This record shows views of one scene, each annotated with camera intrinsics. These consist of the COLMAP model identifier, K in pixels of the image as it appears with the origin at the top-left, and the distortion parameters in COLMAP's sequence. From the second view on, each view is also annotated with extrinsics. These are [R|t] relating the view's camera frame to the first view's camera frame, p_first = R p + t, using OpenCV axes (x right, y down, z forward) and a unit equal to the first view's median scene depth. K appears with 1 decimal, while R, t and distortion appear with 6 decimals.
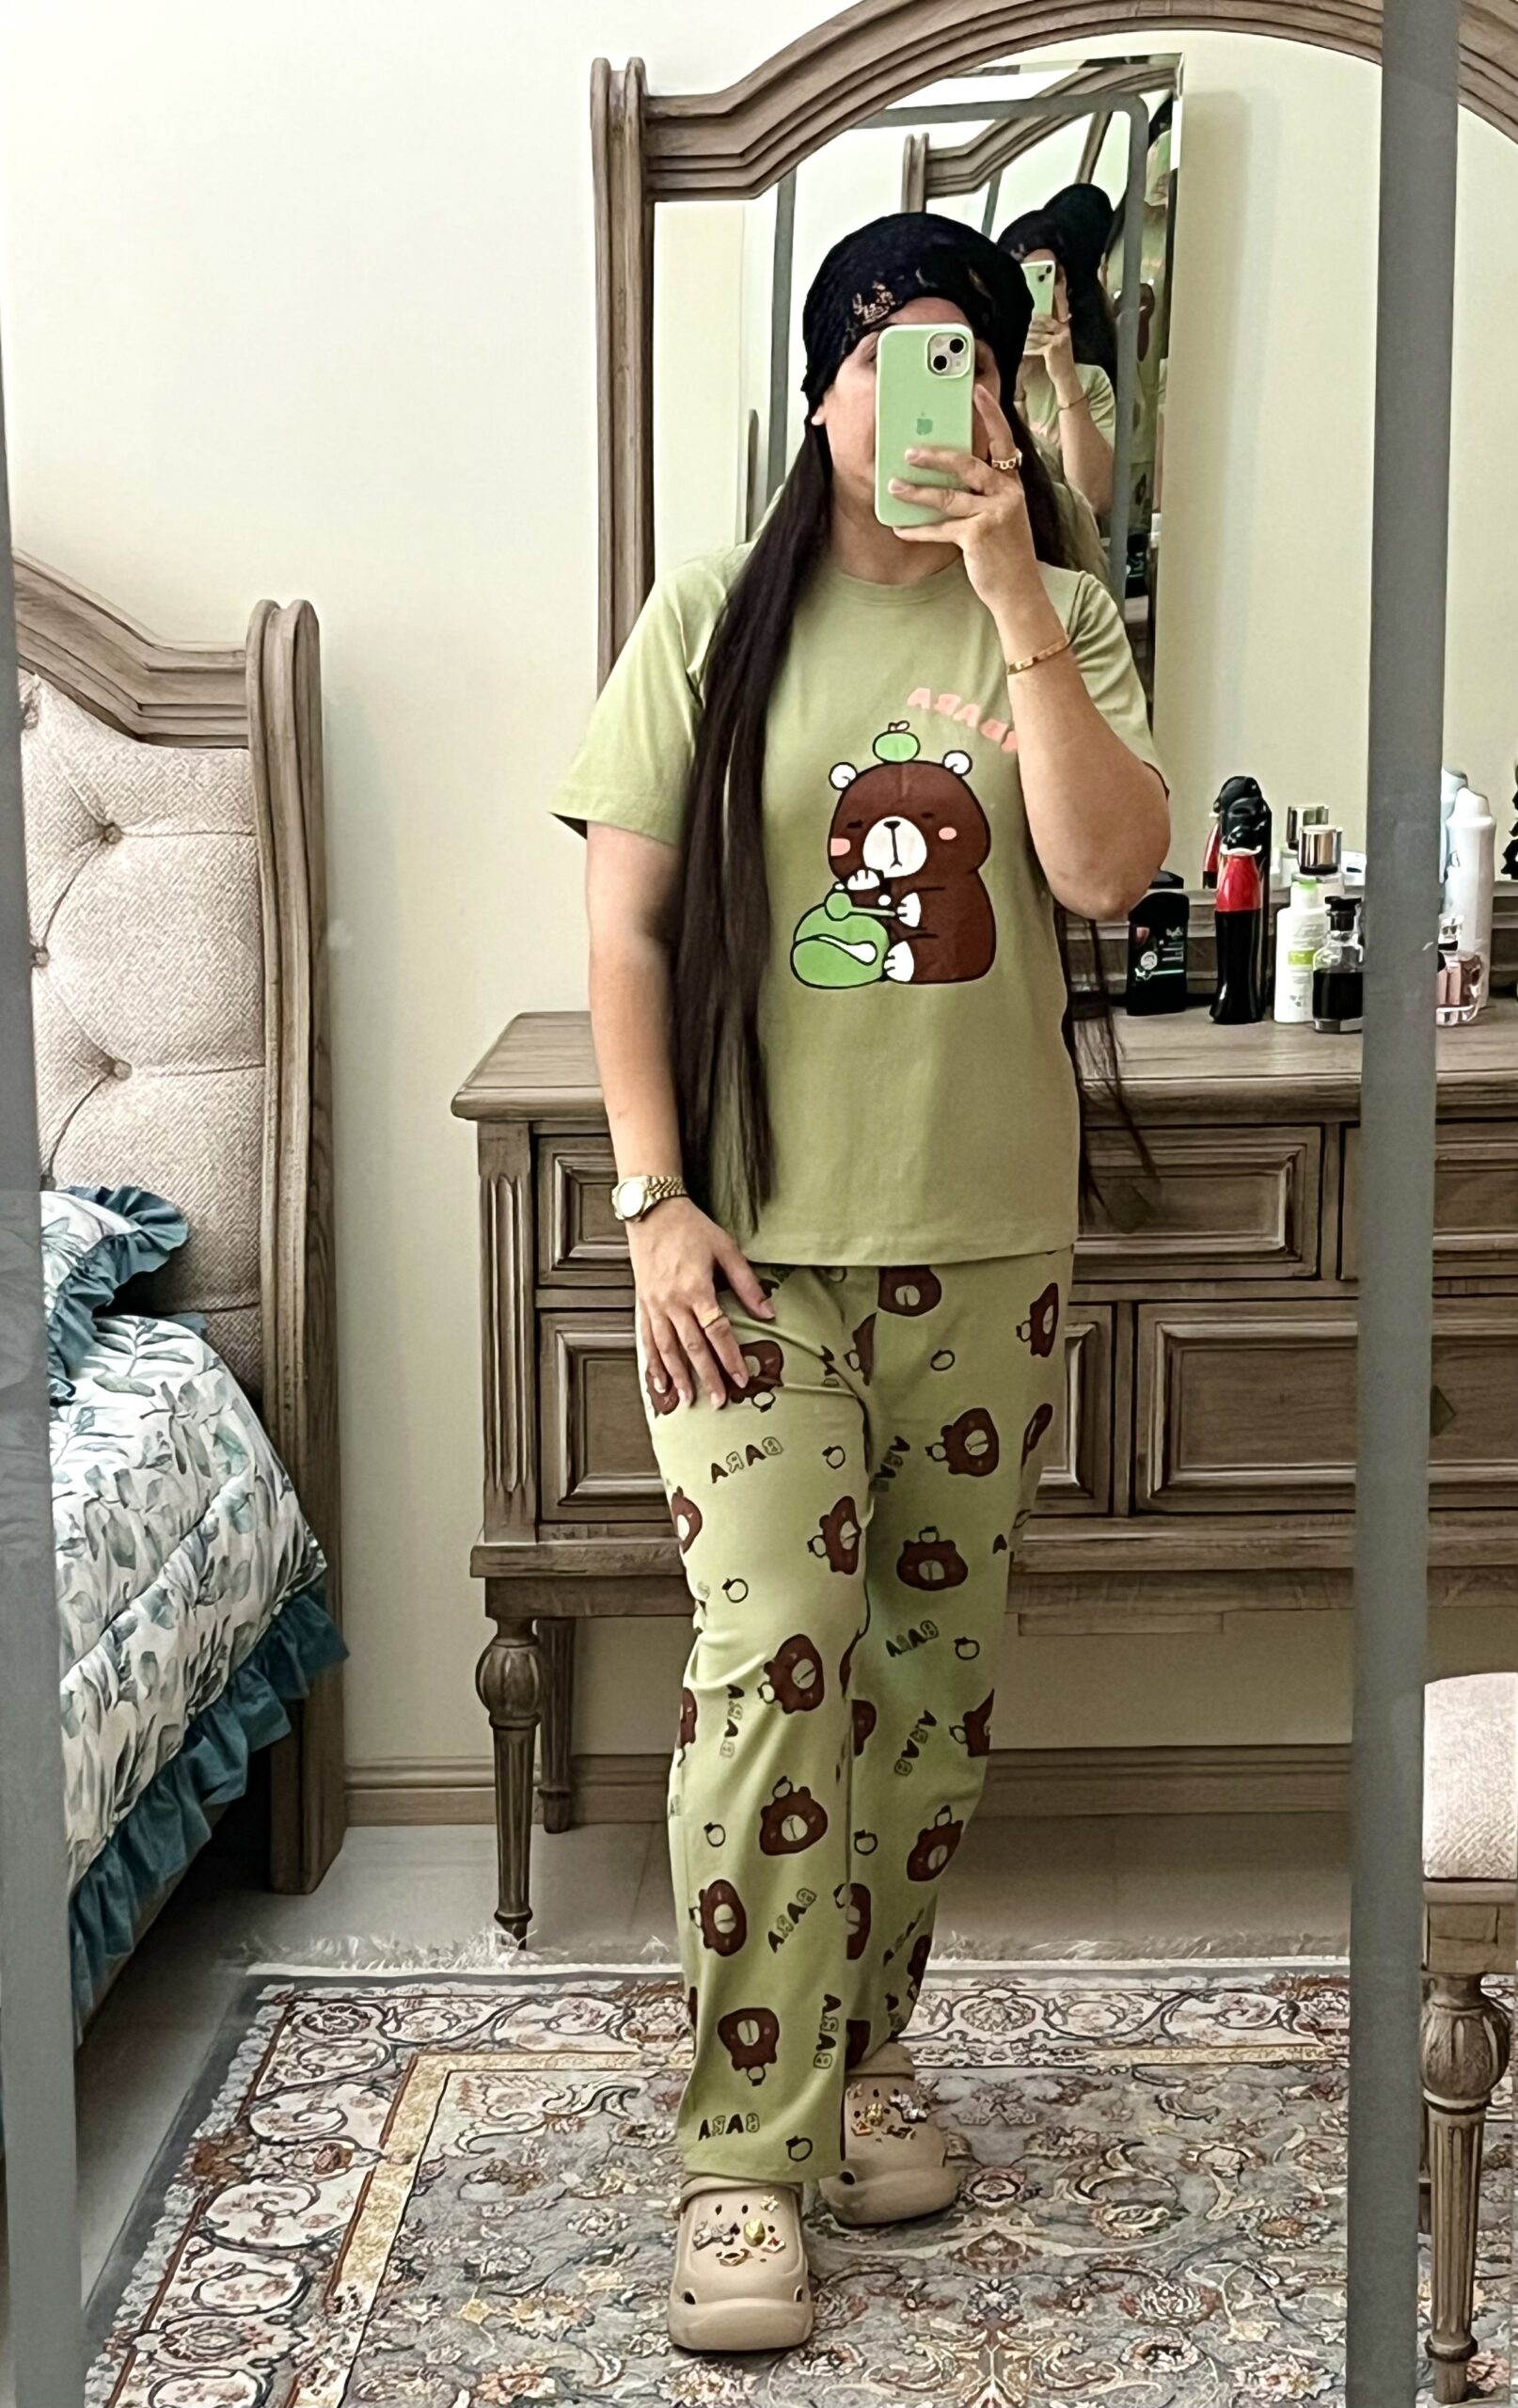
lens RADIAL K [[4206.1, 0, 869.2], [0, 4206.1, 1033.5], [0, 0, 1]] dist [0.318082, -1.110061]
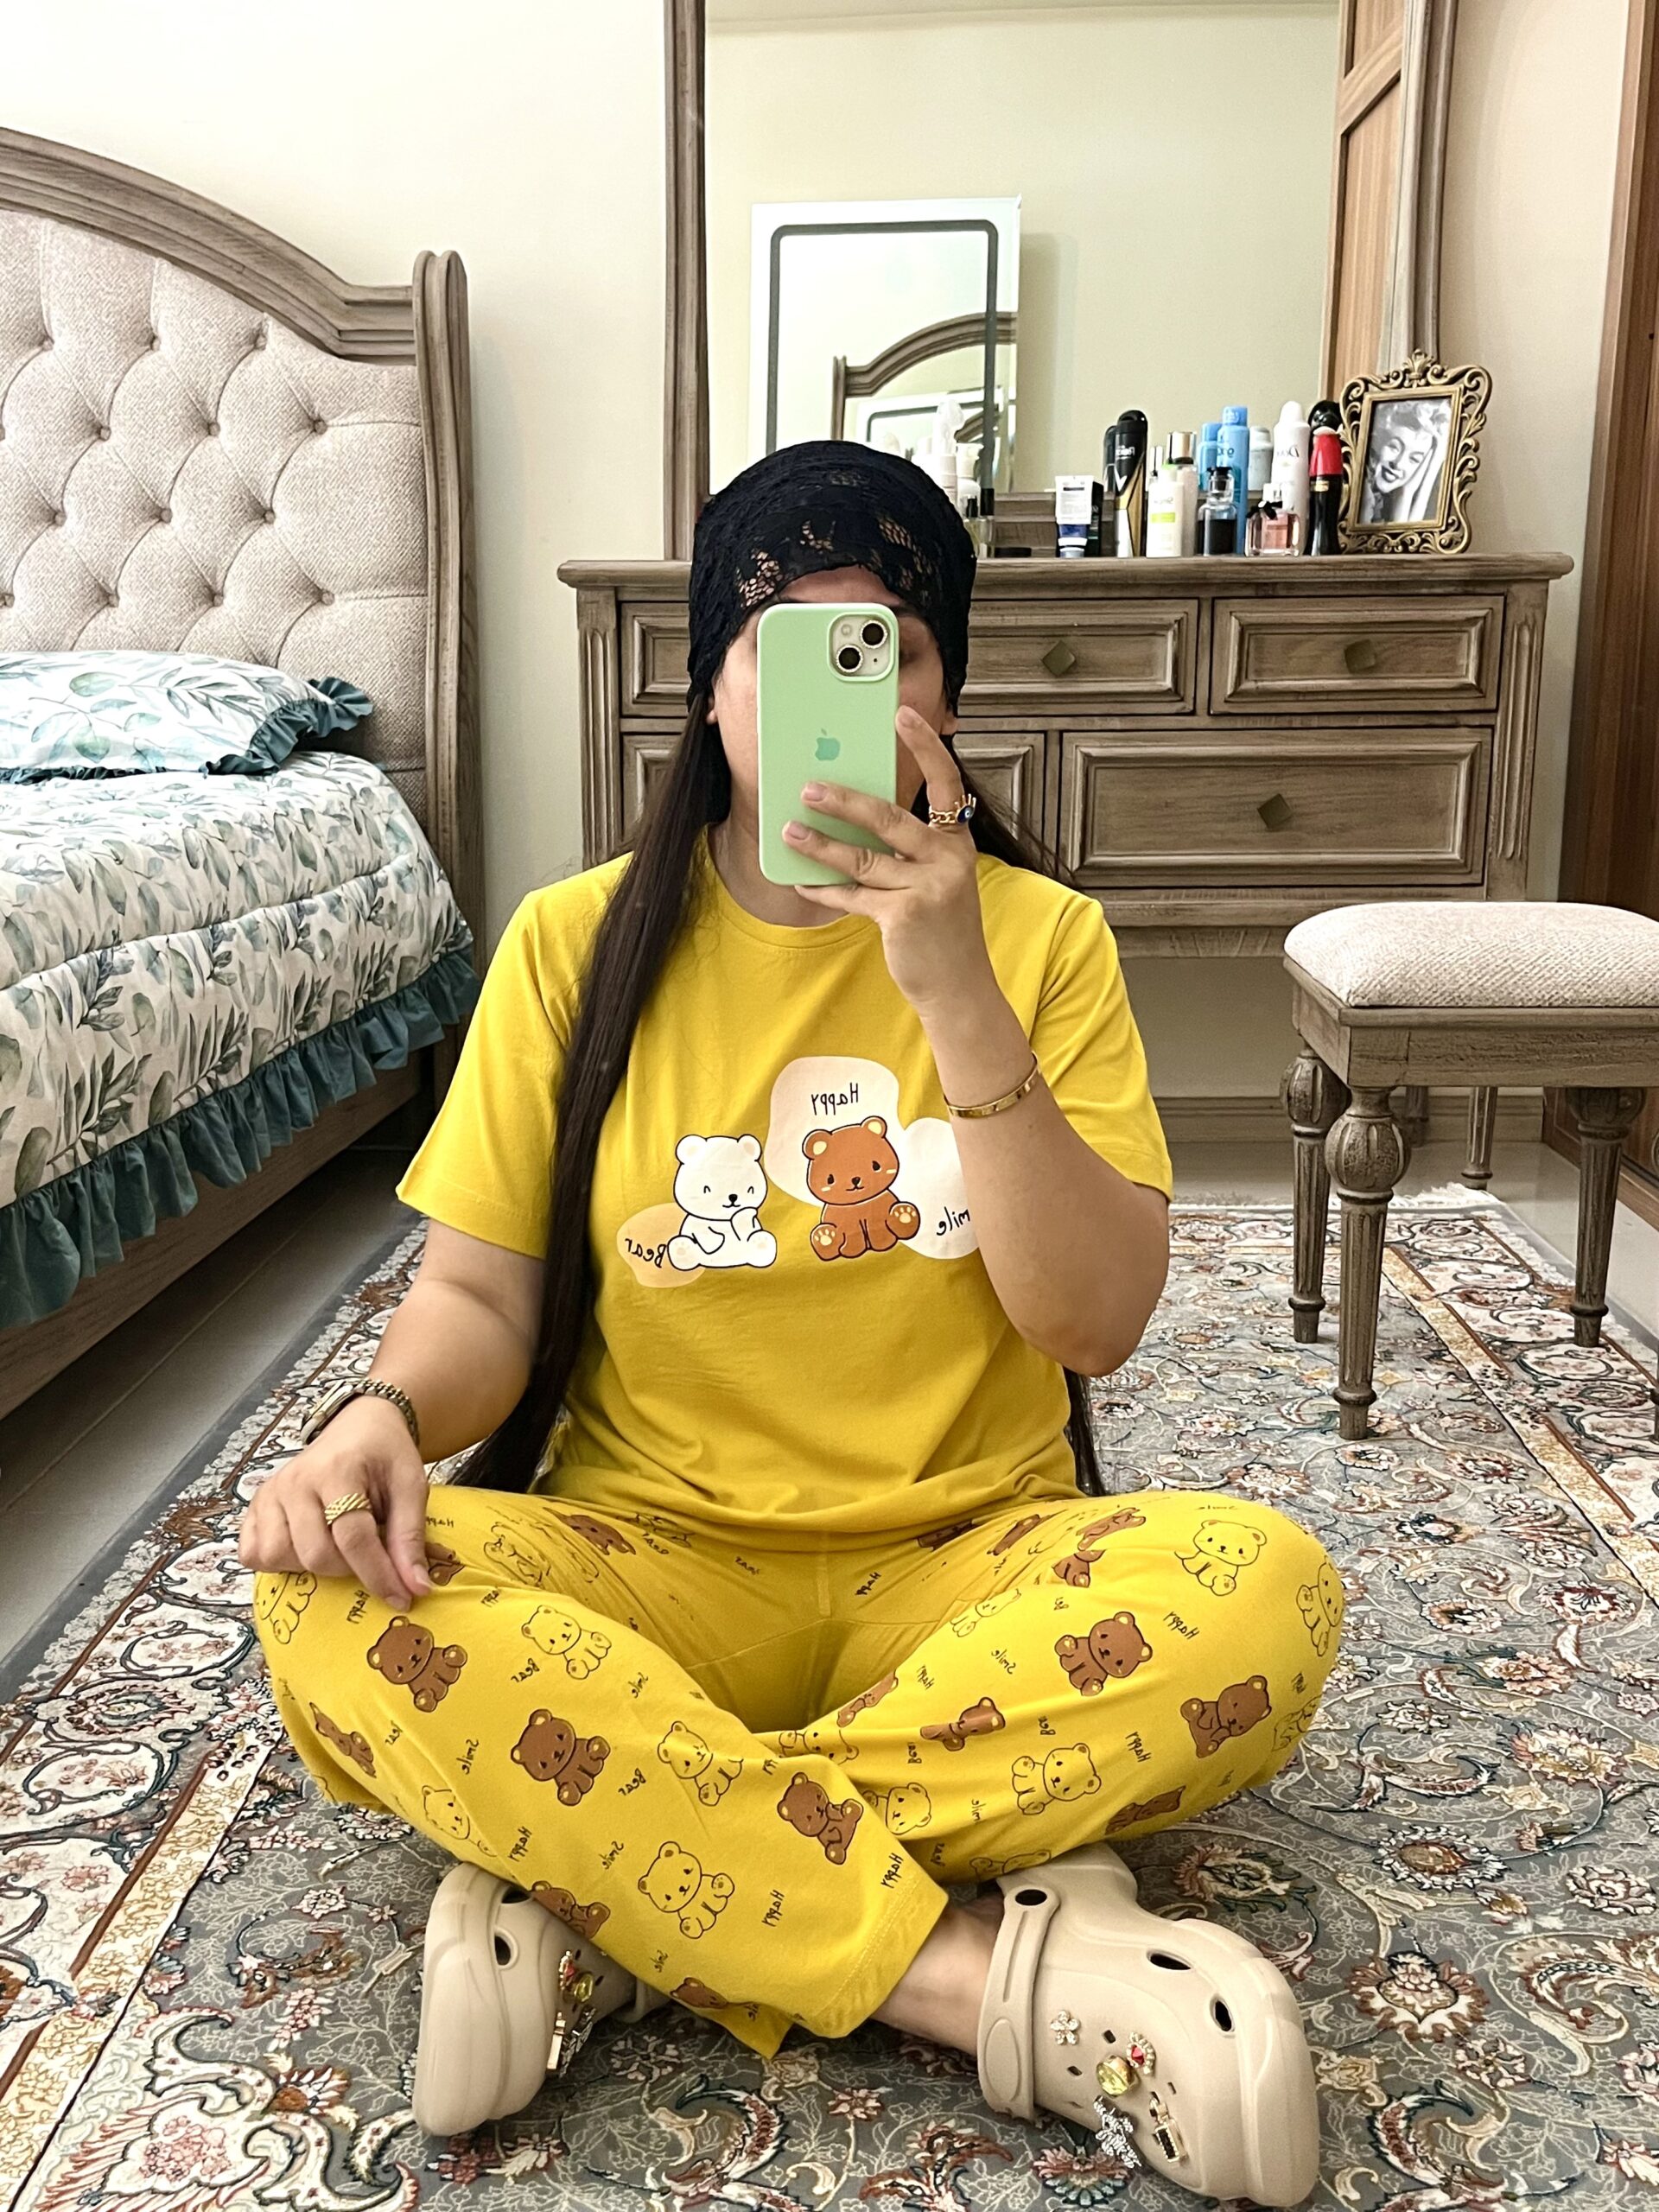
lens RADIAL K [[2160.3, 0, 819.0], [0, 2160.3, 1096.2], [0, 0, 1]] dist [0.013161, 0.010892]
pose [[0.999973, 0.004309, 0.005910, -0.018590], [-0.004530, 0.999271, 0.037914, 0.155482], [-0.005743, -0.037939, 0.999264, 0.298881]]
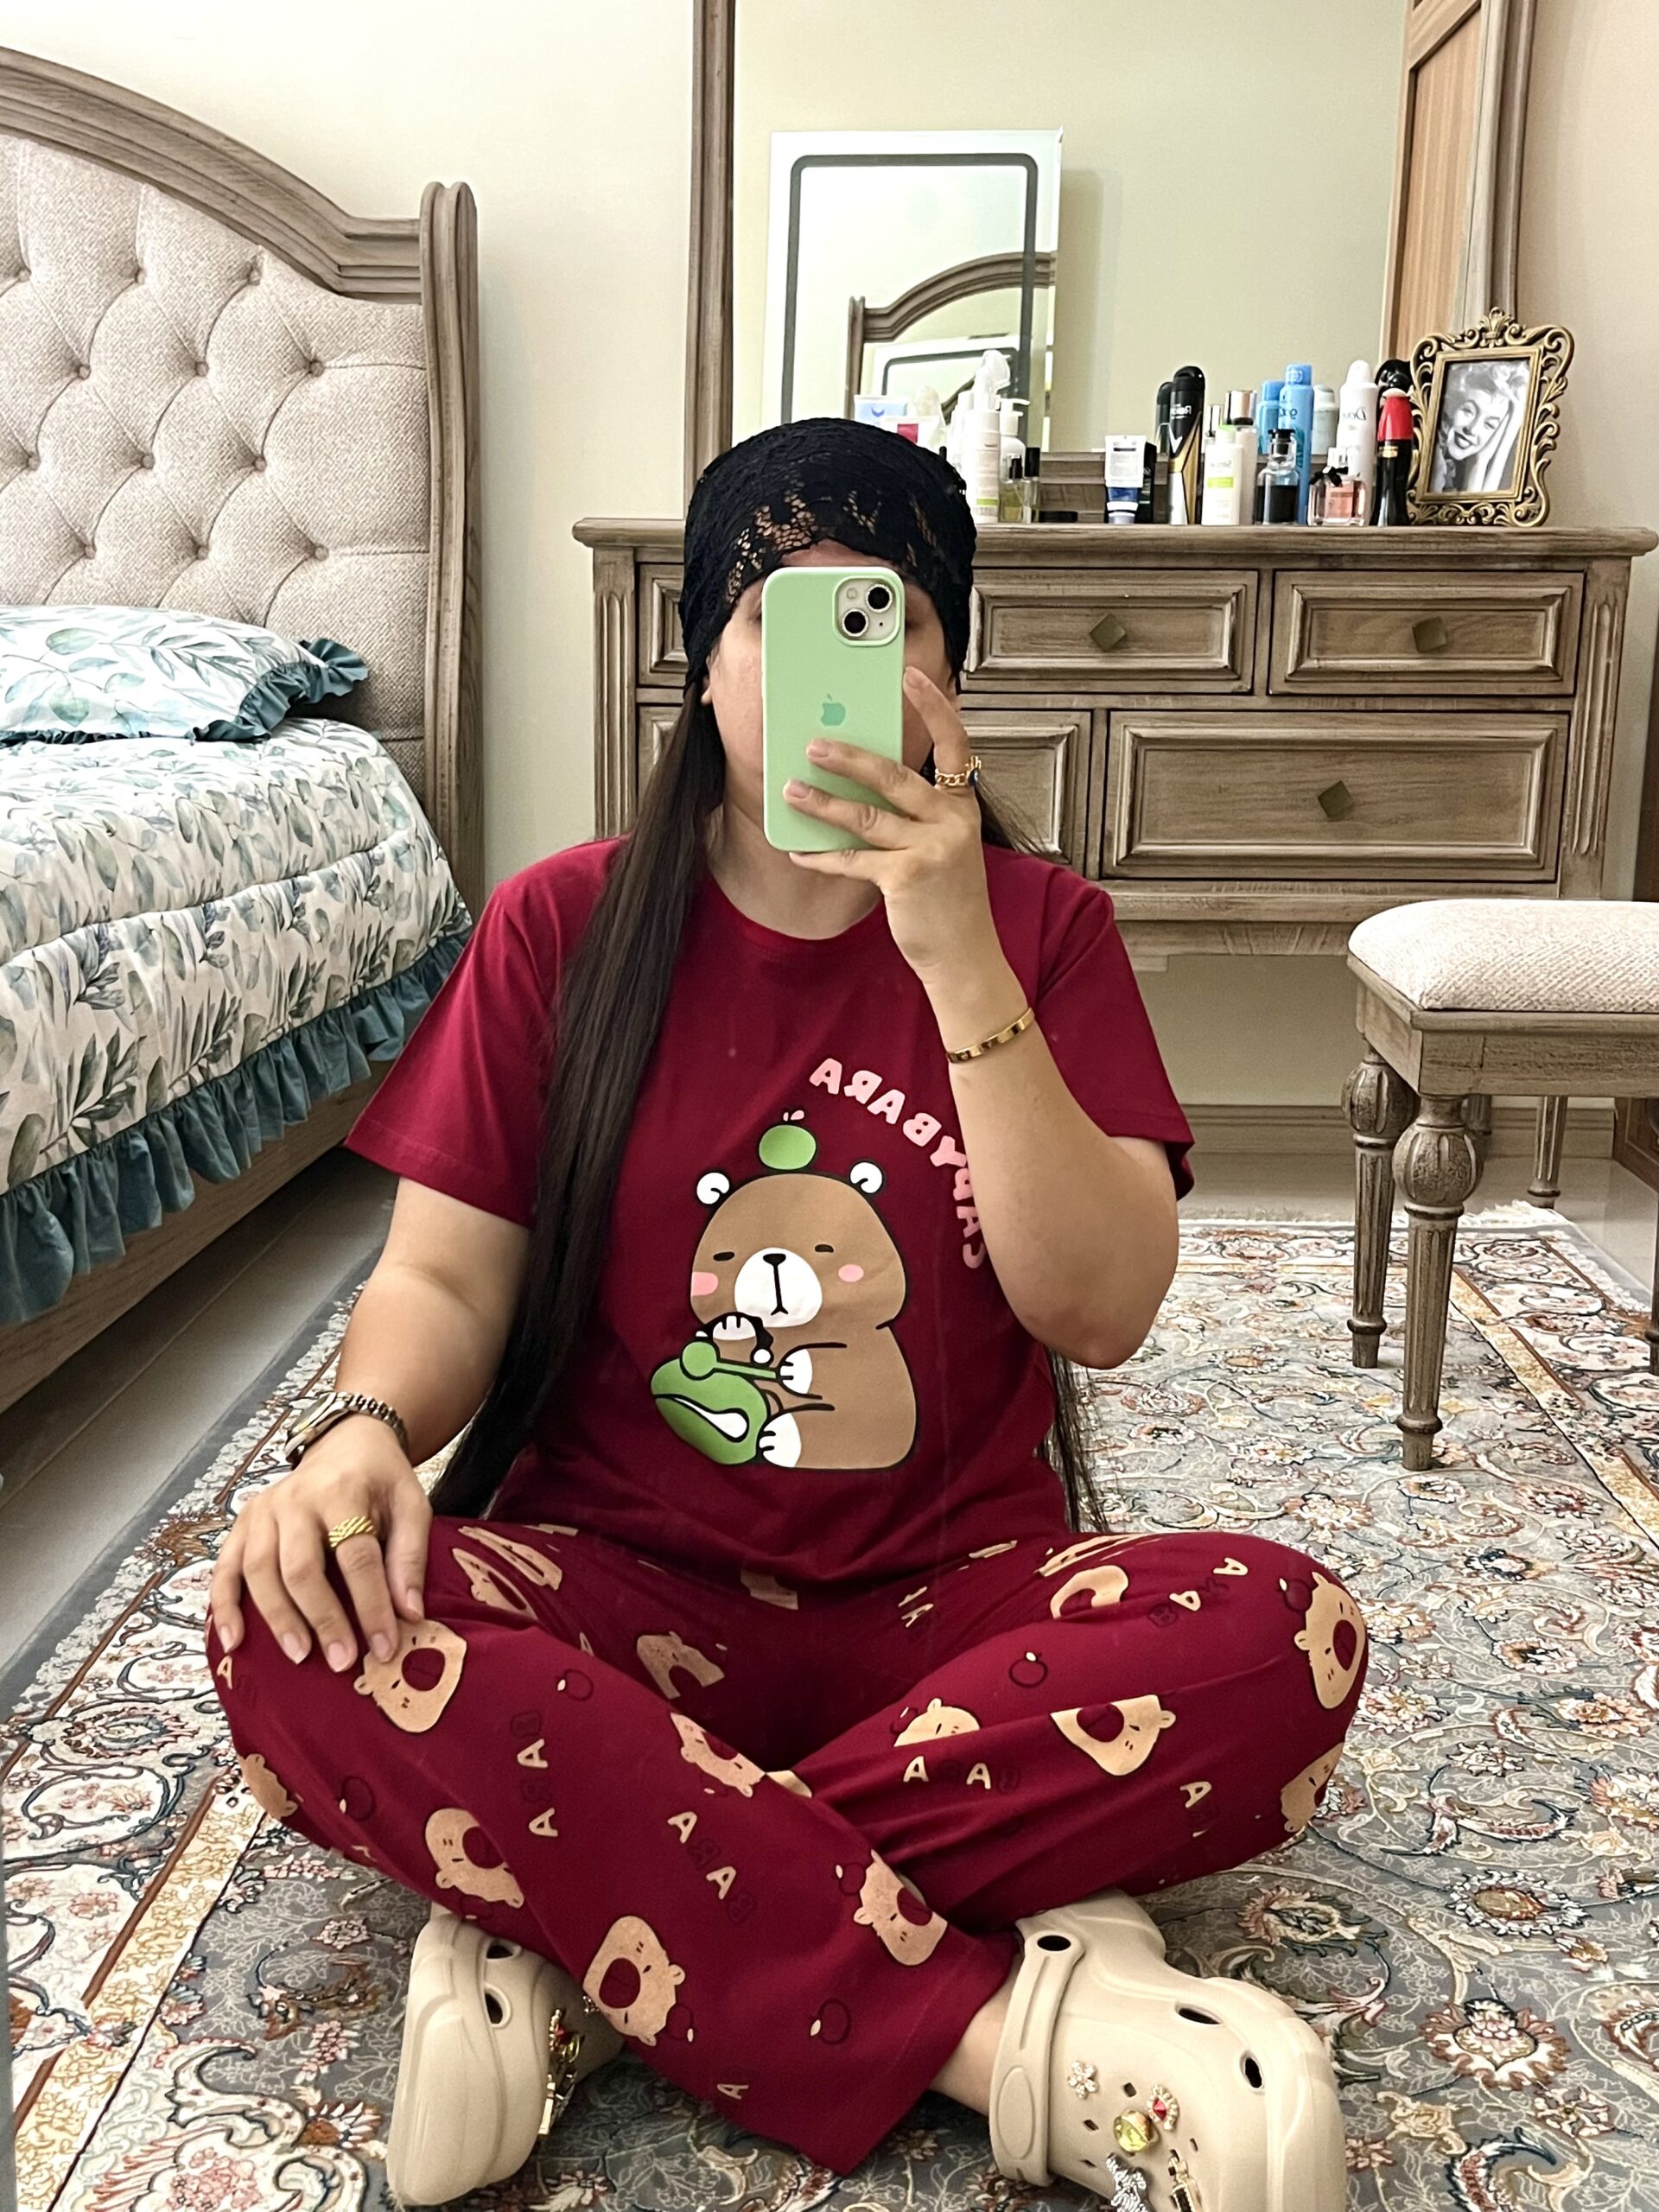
lens RADIAL K [[2348.1, 0, 835.0], [0, 2348.1, 1107.8], [0, 0, 1]] dist [0.008202, 0.008914]
pose [[0.999707, 0.019906, 0.013738, -0.026678], [-0.020457, 0.998942, 0.041177, 0.156089], [-0.012904, -0.041446, 0.999057, 0.289668]]
